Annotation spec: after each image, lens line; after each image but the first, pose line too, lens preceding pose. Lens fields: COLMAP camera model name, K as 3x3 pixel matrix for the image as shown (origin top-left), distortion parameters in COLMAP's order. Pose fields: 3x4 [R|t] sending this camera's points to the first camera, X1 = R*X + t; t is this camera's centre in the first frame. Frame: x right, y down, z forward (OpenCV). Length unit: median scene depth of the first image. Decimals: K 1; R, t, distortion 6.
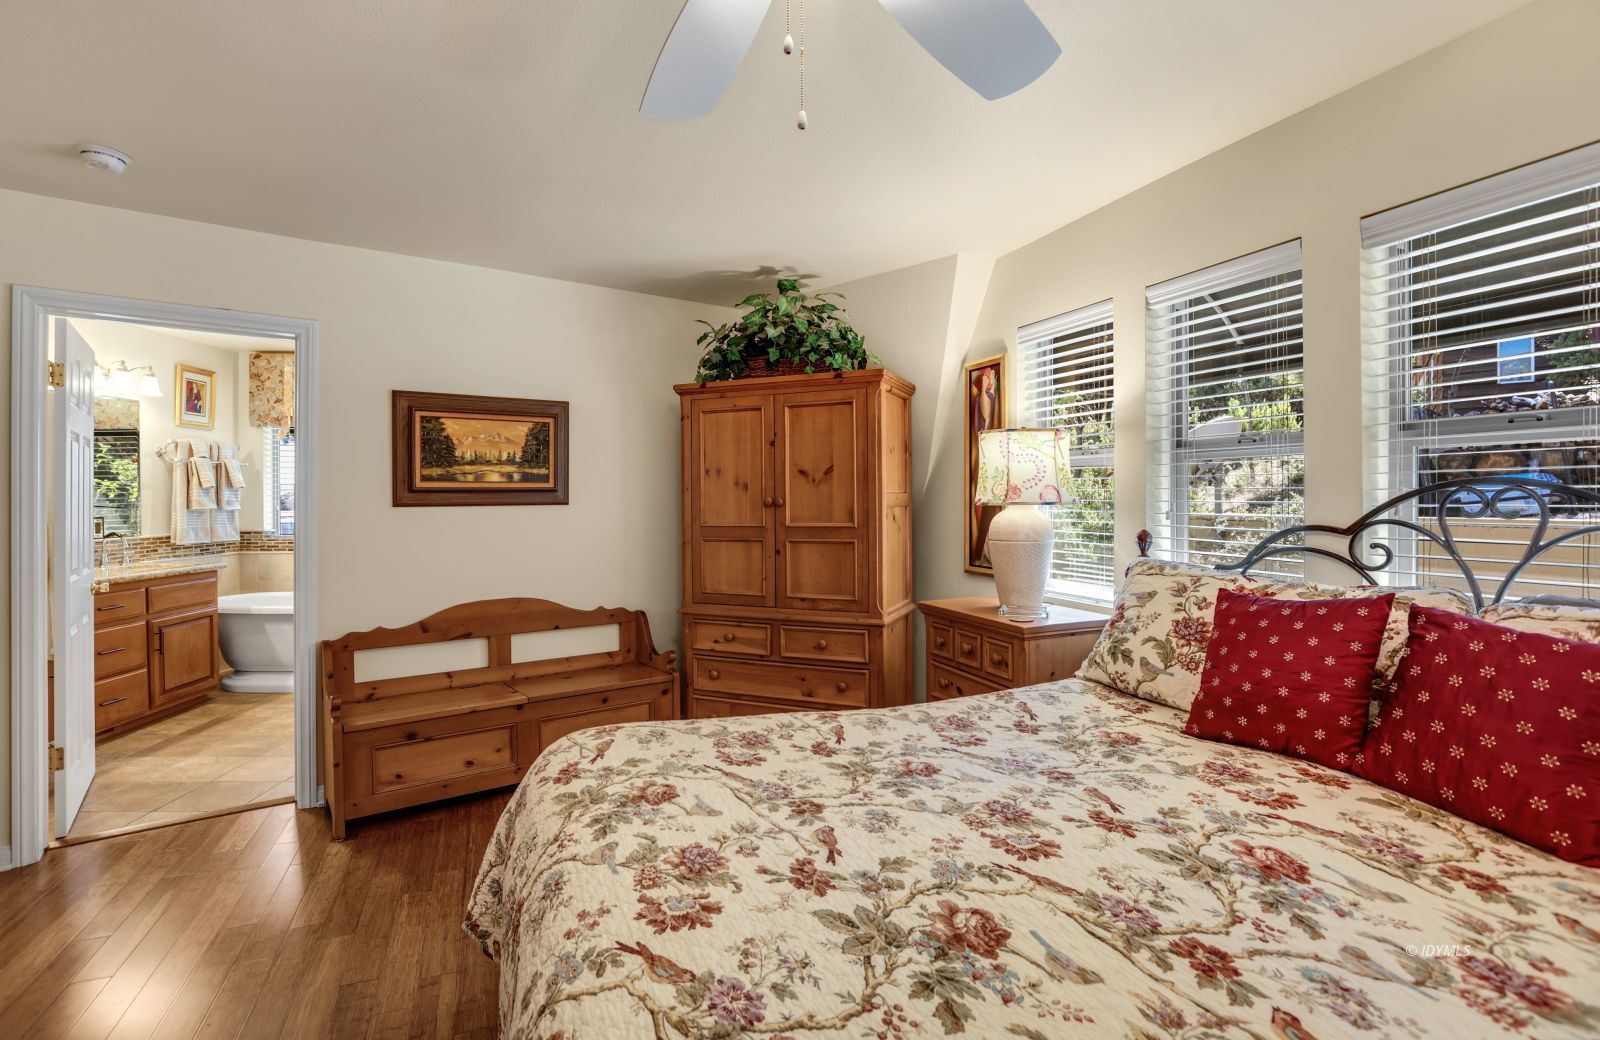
lens RADIAL K [[776.1, 0, 798.0], [0, 776.1, 491.7], [0, 0, 1]] dist [-0.031547, -0.000069]
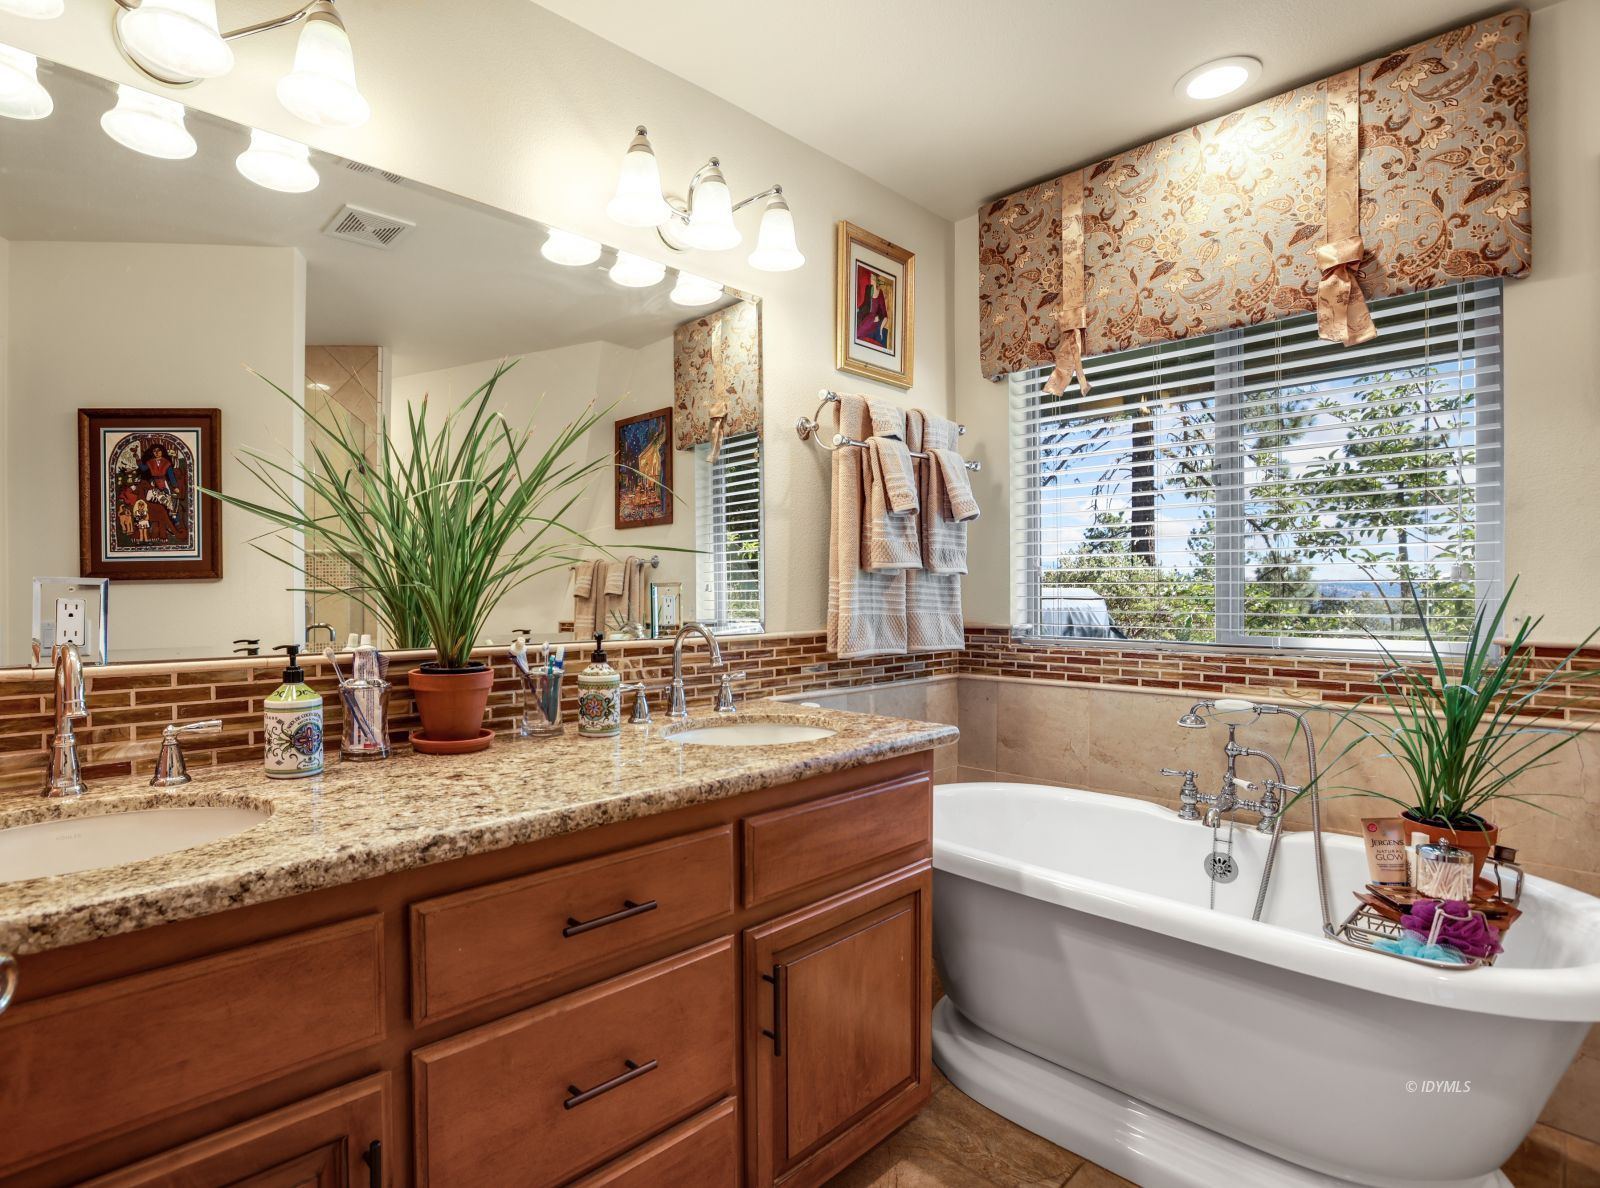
lens RADIAL K [[829.9, 0, 800.0], [0, 829.9, 594.0], [0, 0, 1]] dist [-0.002412, -0.000103]
pose [[0.725726, 0.002303, -0.687980, -0.524673], [0.001099, 0.999989, 0.004506, 0.034051], [0.687983, -0.004027, 0.725716, 0.659644]]
